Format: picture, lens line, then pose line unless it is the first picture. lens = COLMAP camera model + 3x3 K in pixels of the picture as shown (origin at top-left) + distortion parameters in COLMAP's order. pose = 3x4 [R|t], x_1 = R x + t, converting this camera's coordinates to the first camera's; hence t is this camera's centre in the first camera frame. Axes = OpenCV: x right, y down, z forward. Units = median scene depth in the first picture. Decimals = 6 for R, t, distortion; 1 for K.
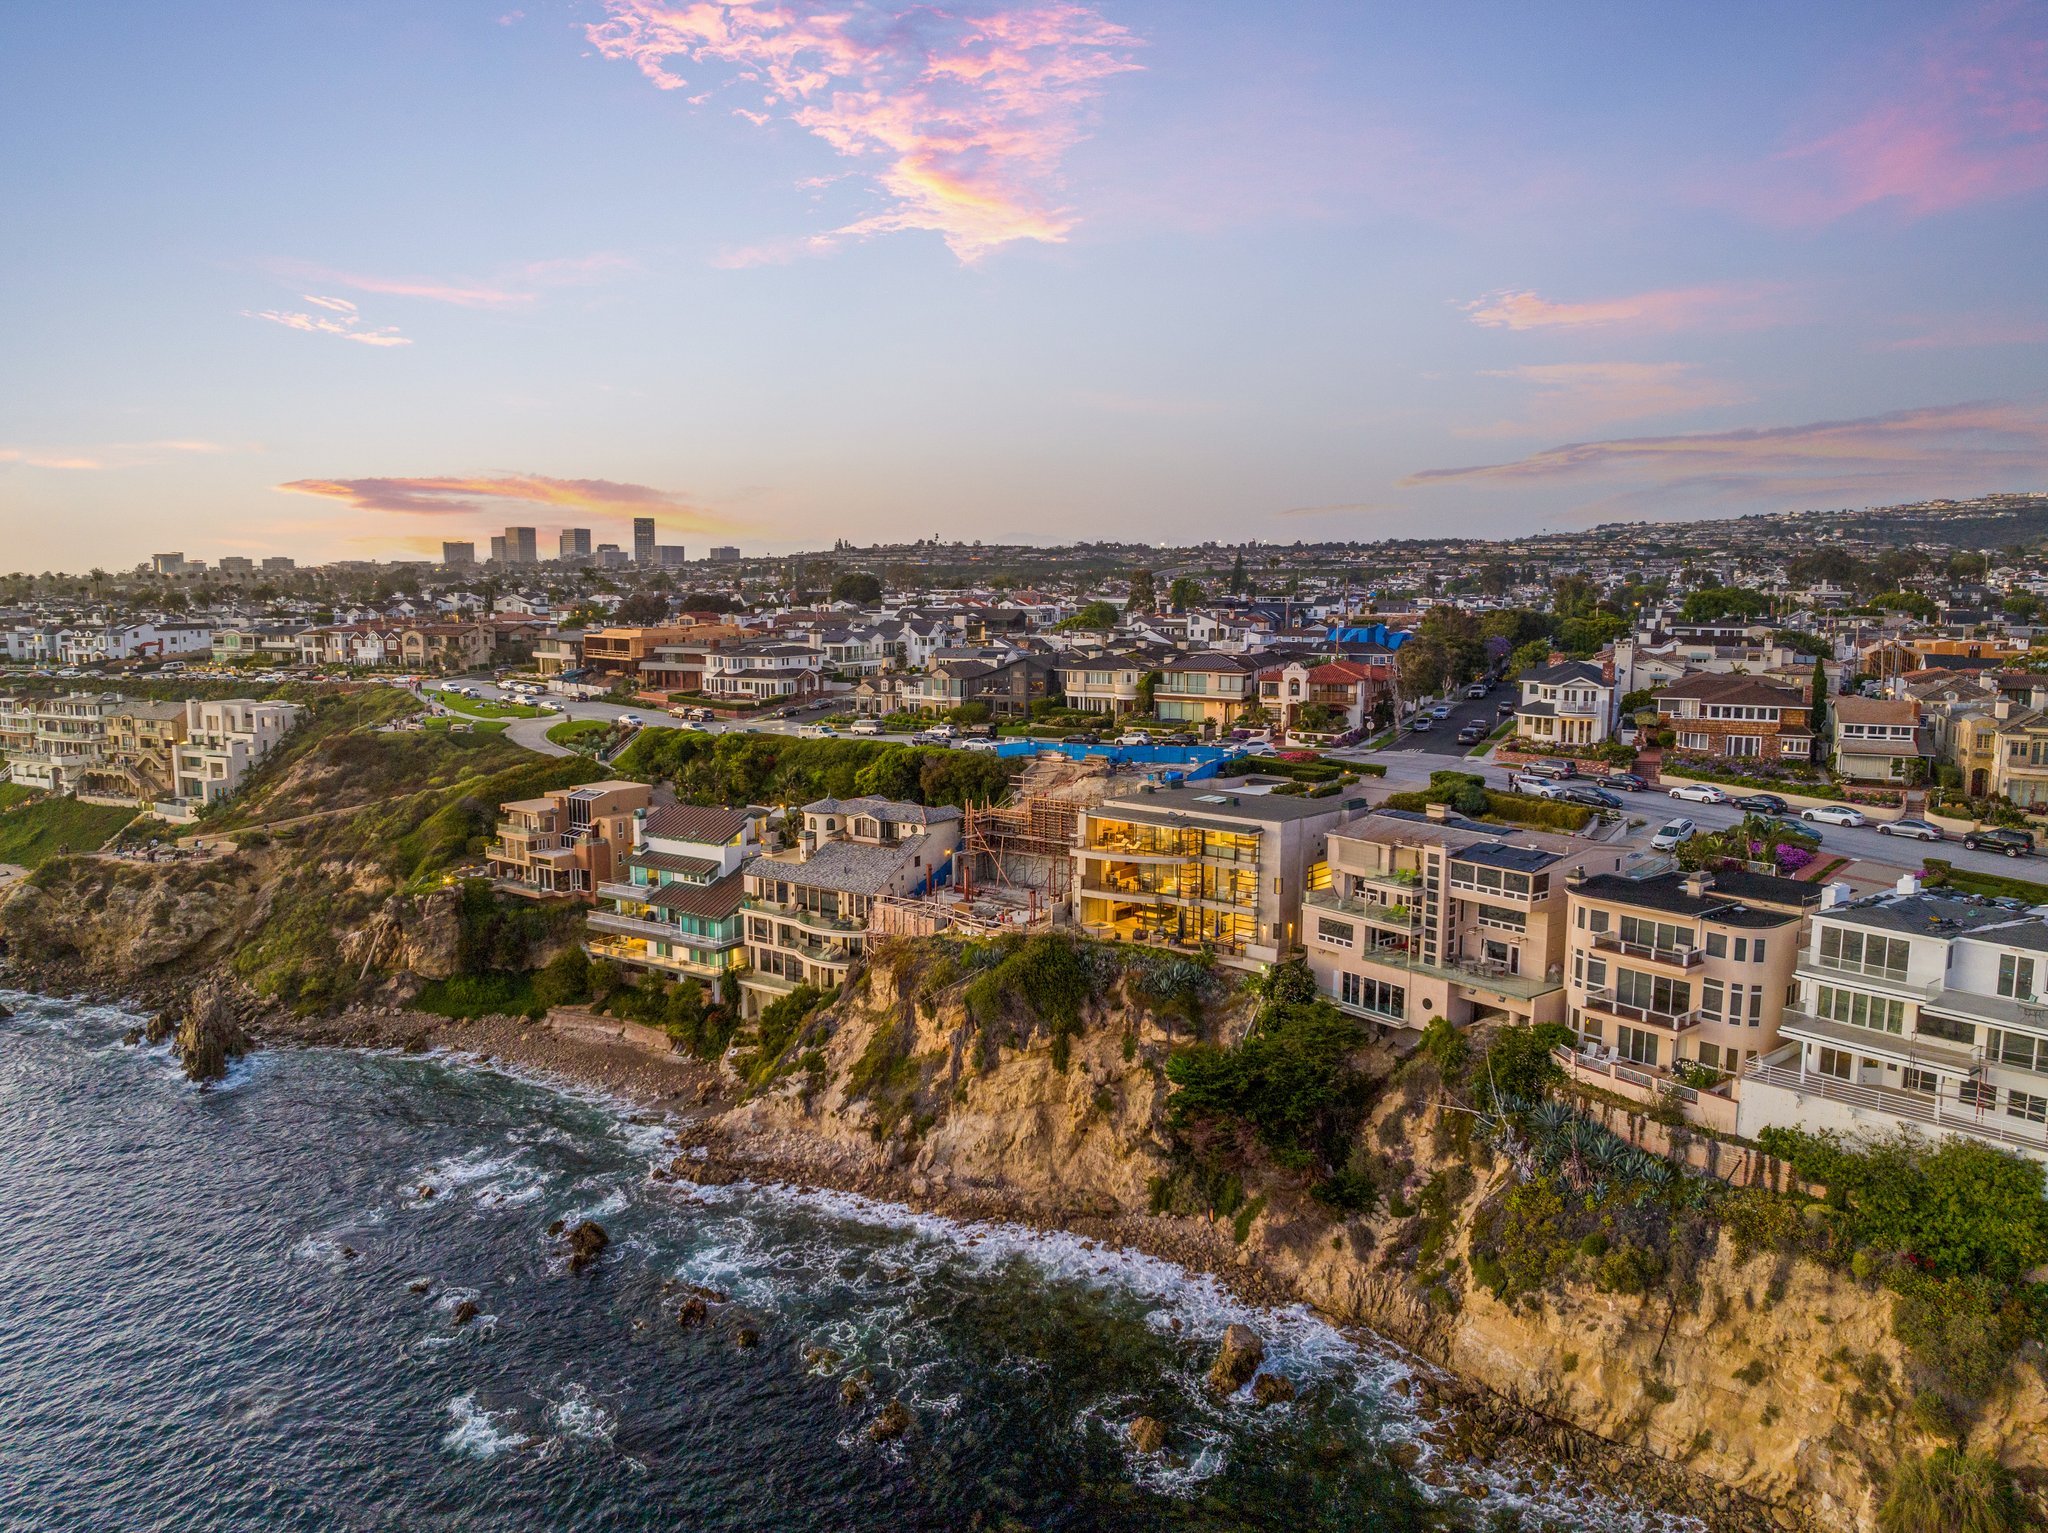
lens RADIAL K [[1443.7, 0, 1018.8], [0, 1443.7, 766.1], [0, 0, 1]] dist [-0.036661, 0.002640]
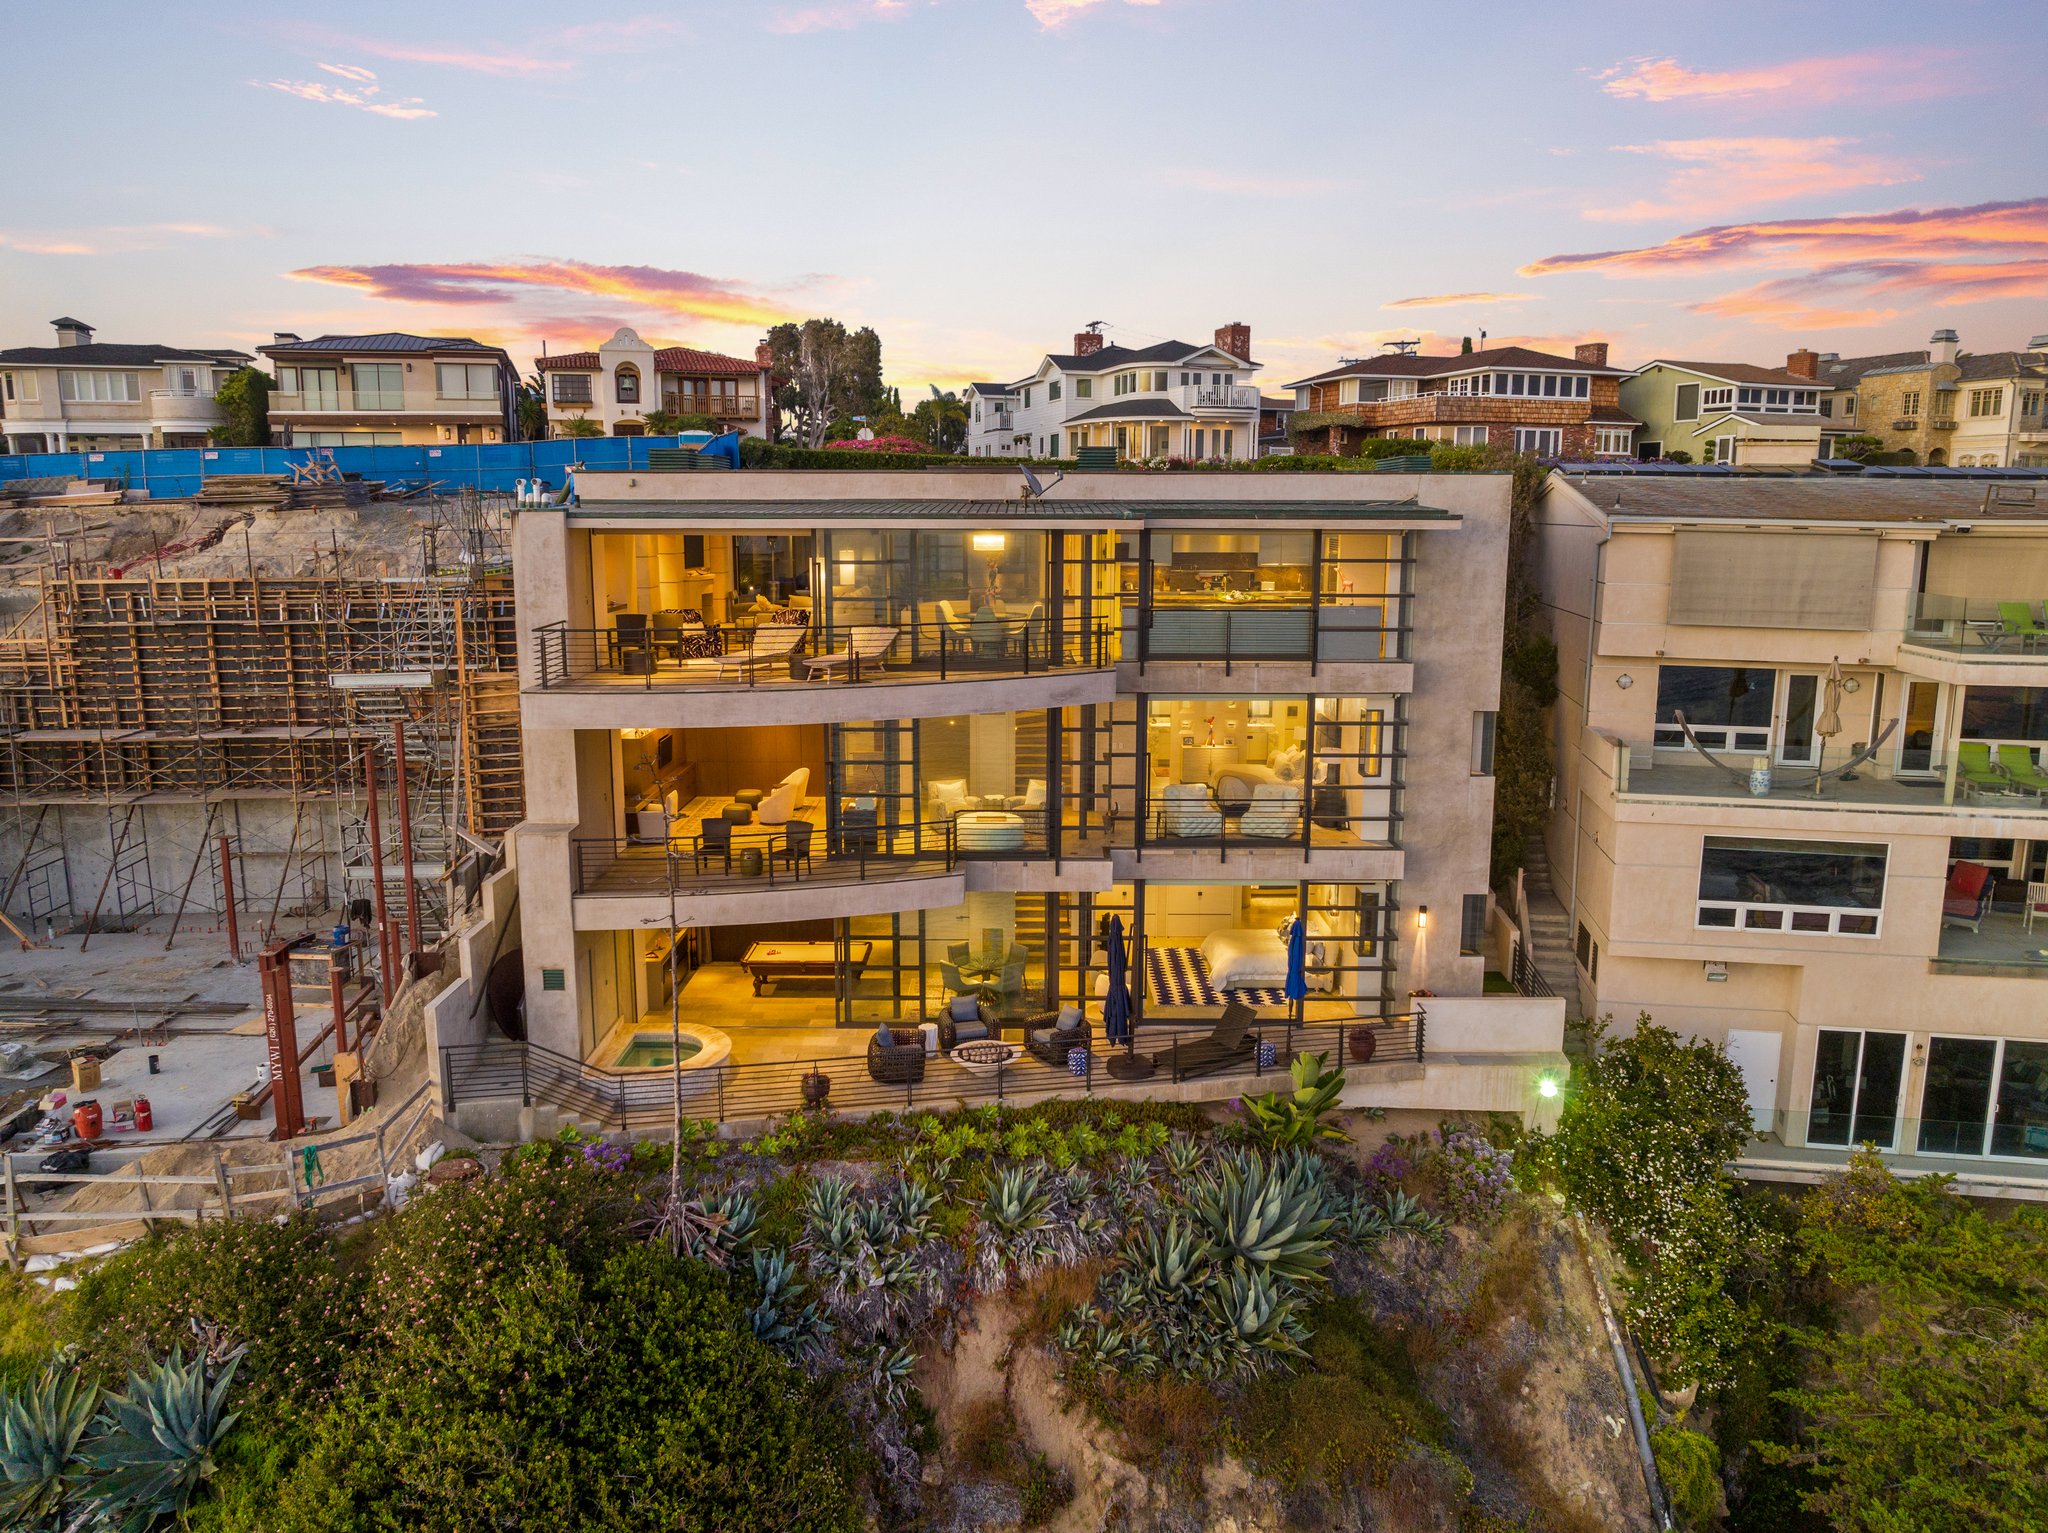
lens RADIAL K [[1444.6, 0, 1018.2], [0, 1444.6, 765.7], [0, 0, 1]] dist [-0.051004, 0.020048]
pose [[0.748765, -0.115973, 0.652611, -0.040477], [0.085271, 0.993247, 0.078671, 0.061627], [-0.657328, -0.003257, 0.753598, 0.876923]]
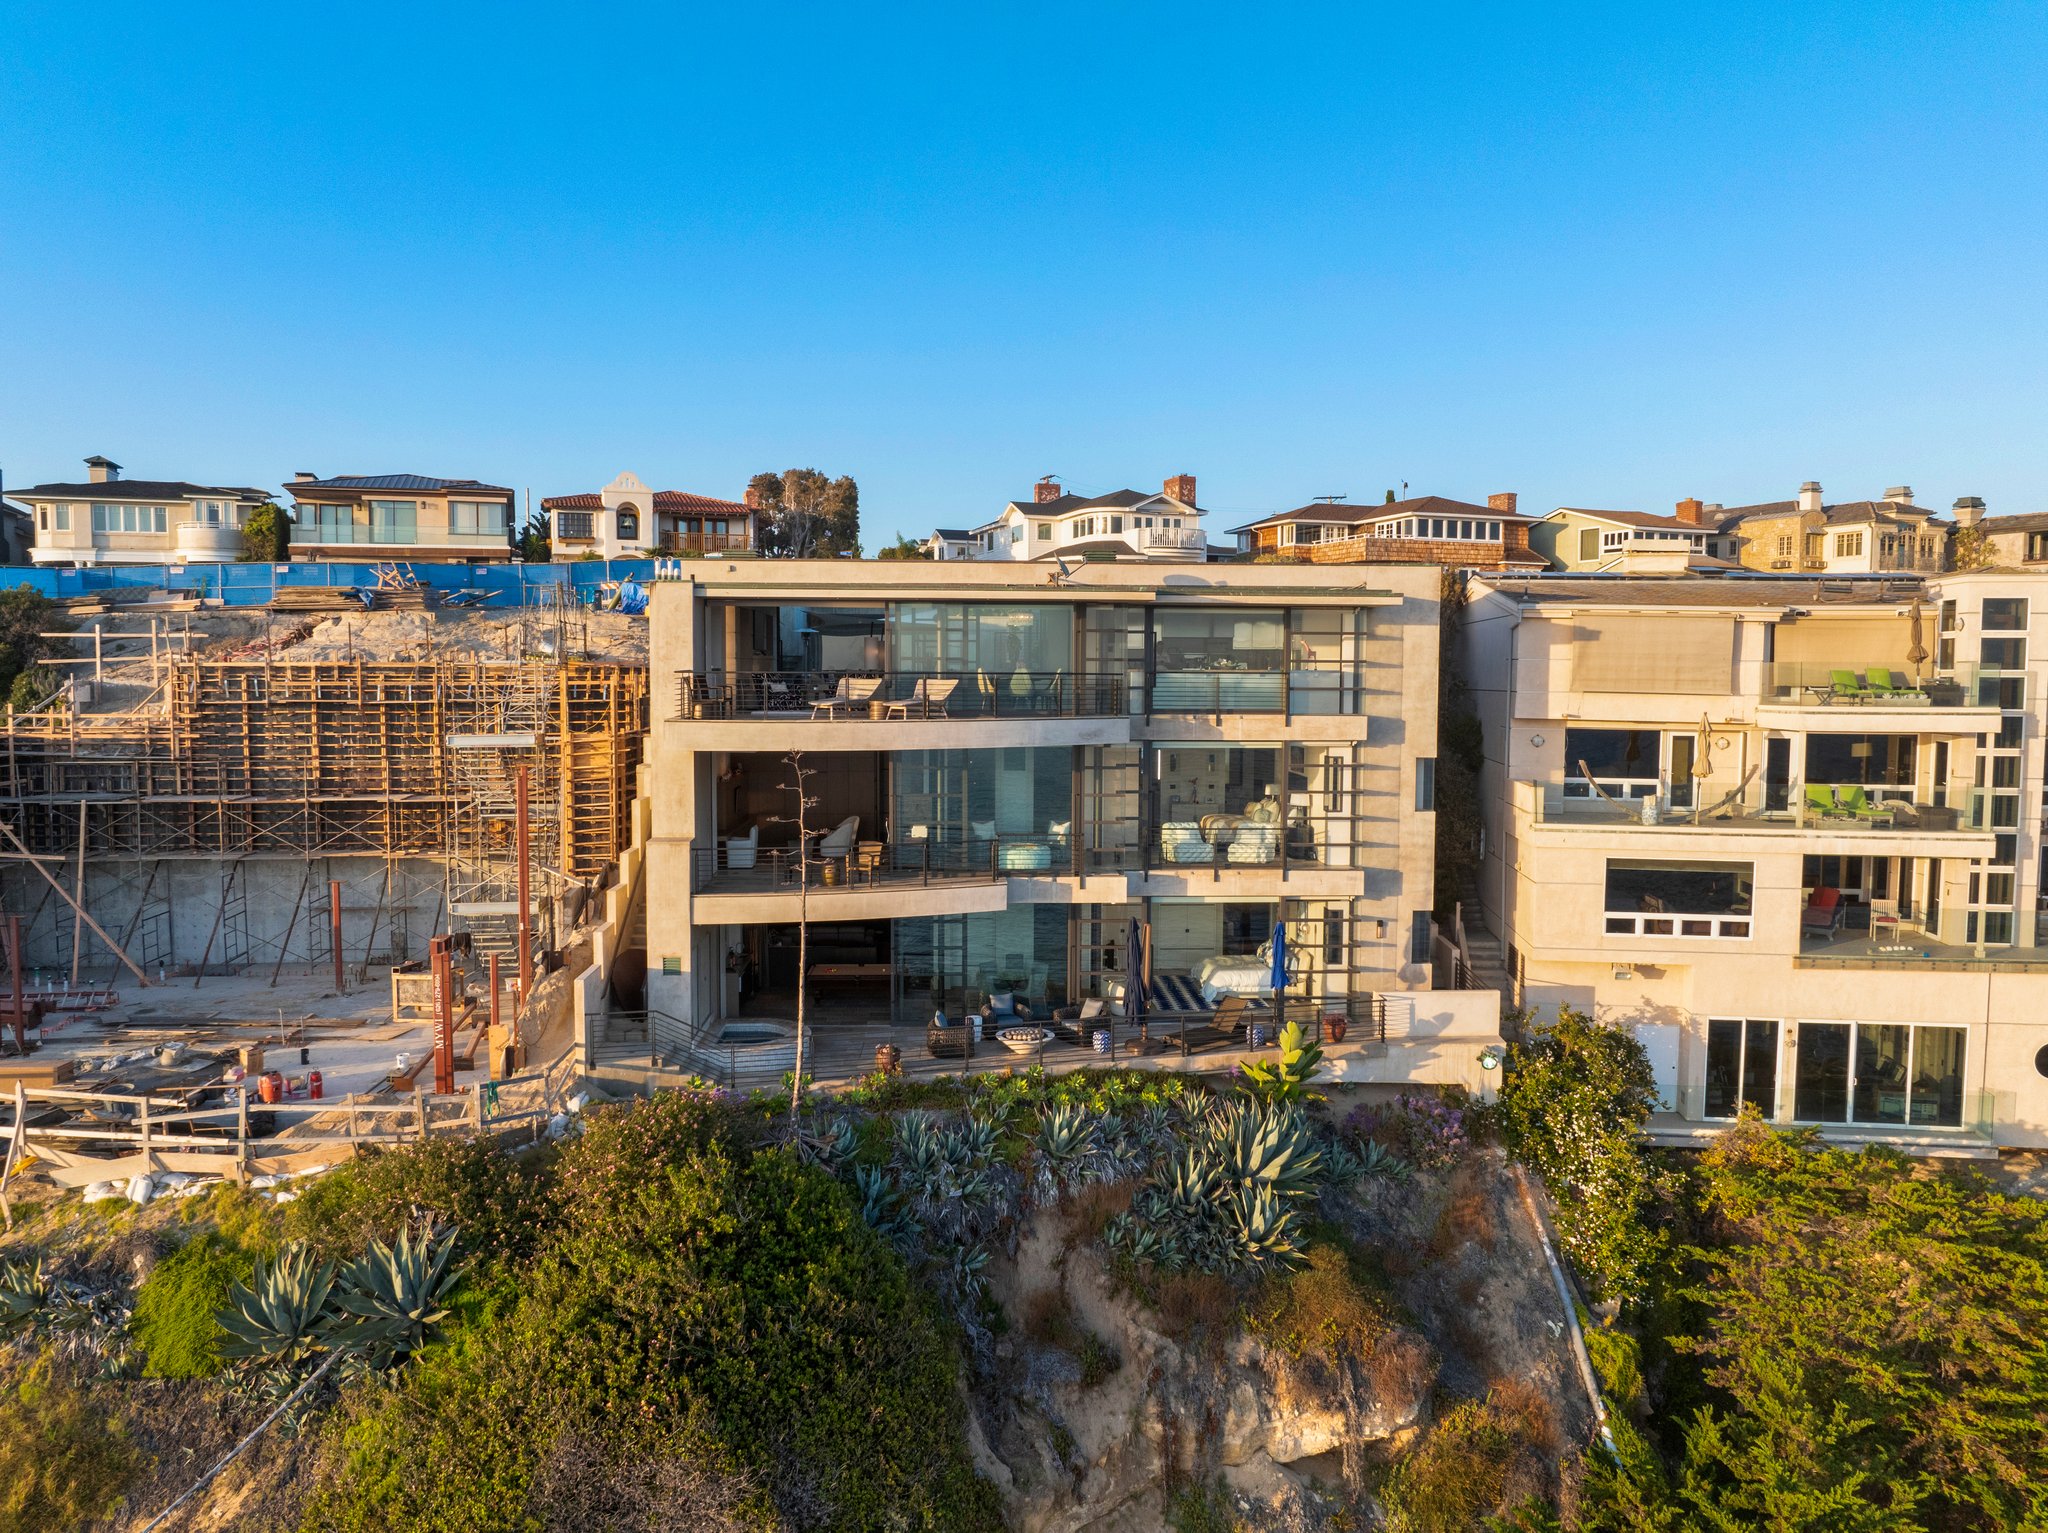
lens RADIAL K [[1442.5, 0, 1017.1], [0, 1442.5, 766.4], [0, 0, 1]] dist [-0.041855, -0.000097]
pose [[0.717846, -0.045408, 0.694719, -0.089623], [0.086708, 0.995933, -0.024498, 0.080305], [-0.690781, 0.077824, 0.718863, 0.852593]]
